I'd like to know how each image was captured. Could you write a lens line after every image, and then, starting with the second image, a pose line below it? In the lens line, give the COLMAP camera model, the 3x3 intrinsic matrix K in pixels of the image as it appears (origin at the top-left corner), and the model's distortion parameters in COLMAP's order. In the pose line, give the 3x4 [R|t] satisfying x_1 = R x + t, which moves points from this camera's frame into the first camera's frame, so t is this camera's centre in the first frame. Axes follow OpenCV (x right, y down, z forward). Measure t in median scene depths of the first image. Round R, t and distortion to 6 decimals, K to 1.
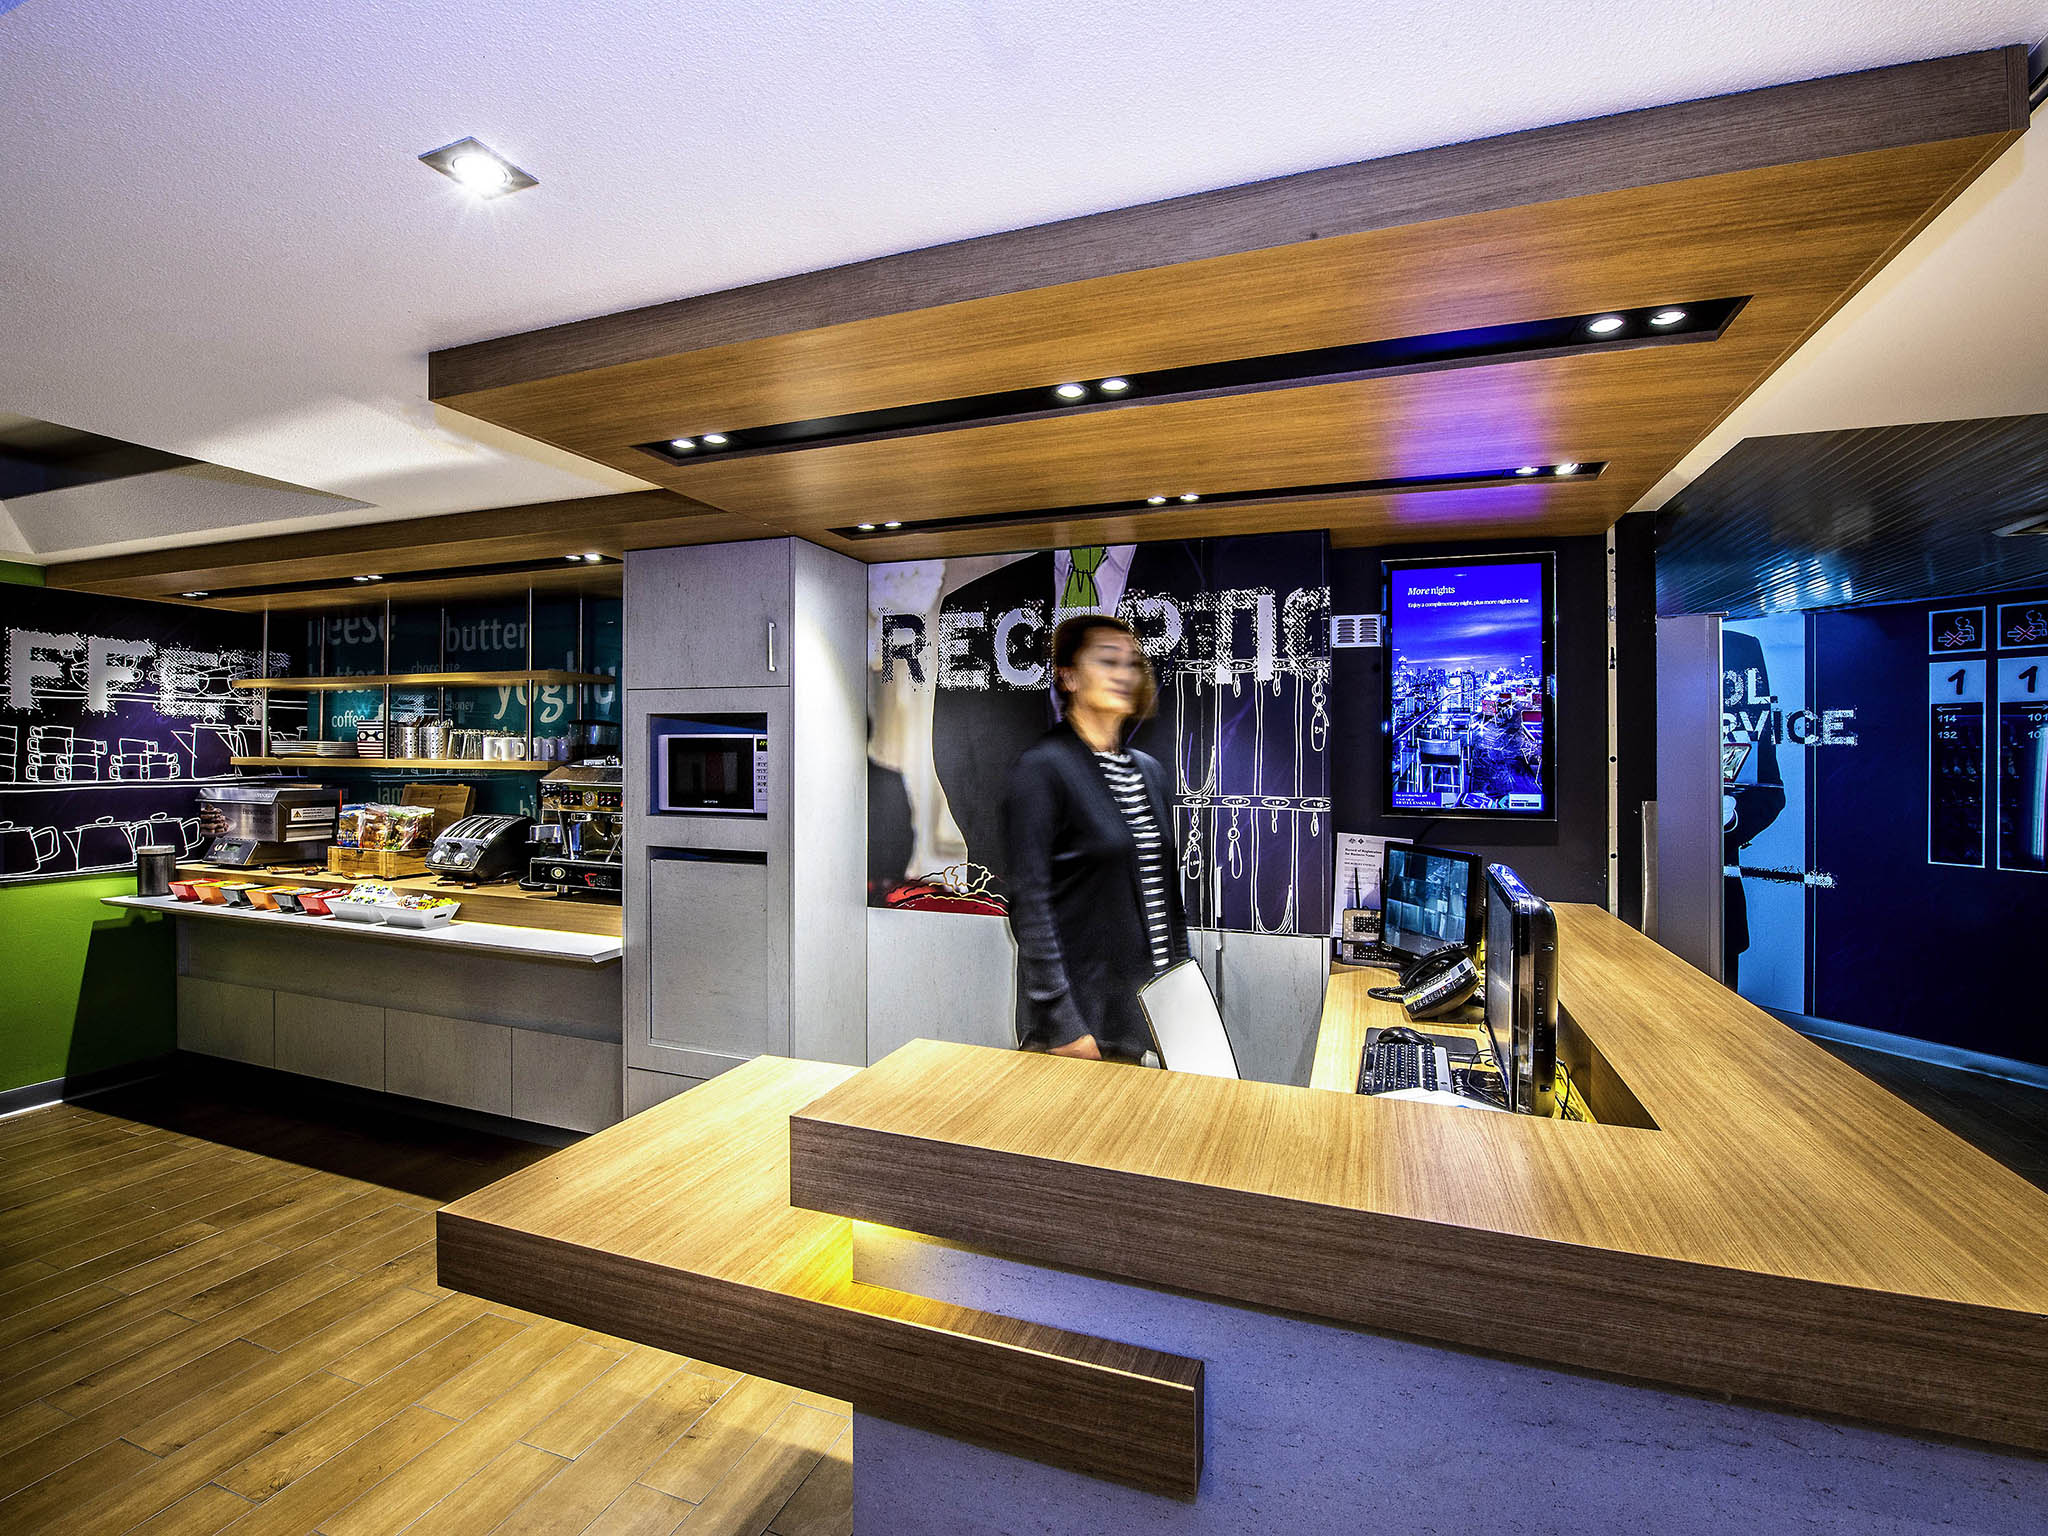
lens RADIAL K [[923.7, 0, 1034.9], [0, 923.7, 755.0], [0, 0, 1]] dist [-0.016305, -0.001591]
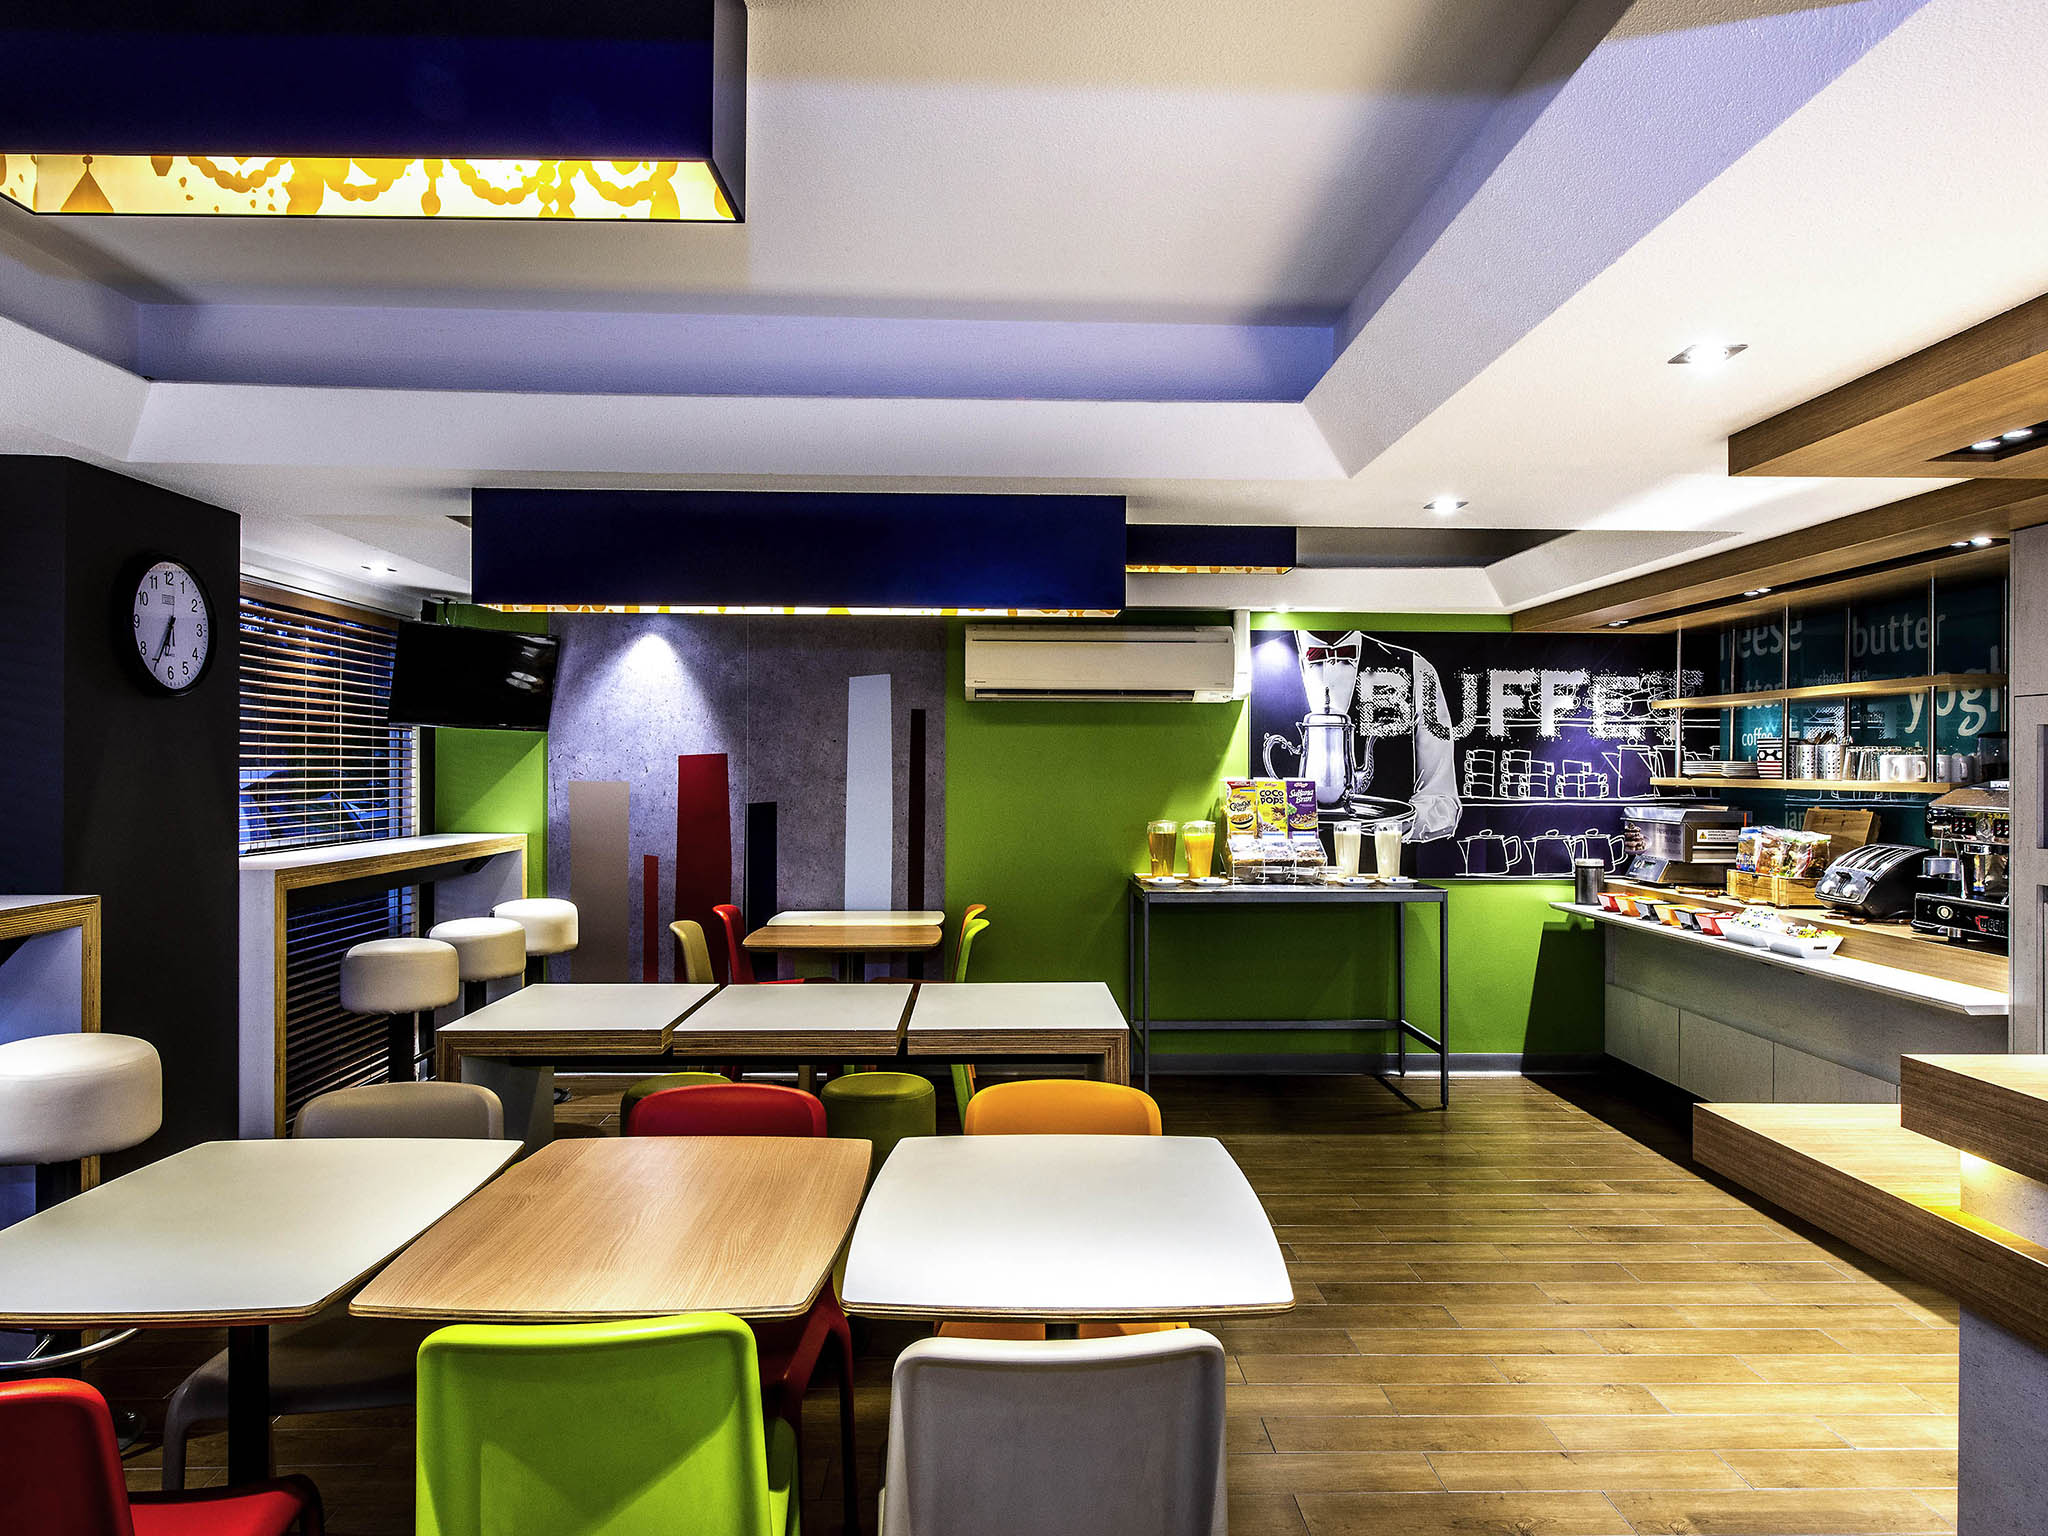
lens RADIAL K [[1326.6, 0, 1024.0], [0, 1326.6, 768.0], [0, 0, 1]] dist [-0.003402, -0.001423]
pose [[0.365813, -0.003791, -0.930681, 0.264181], [-0.003991, 0.999976, -0.005642, 0.003227], [0.930680, 0.005778, 0.365789, -0.211580]]
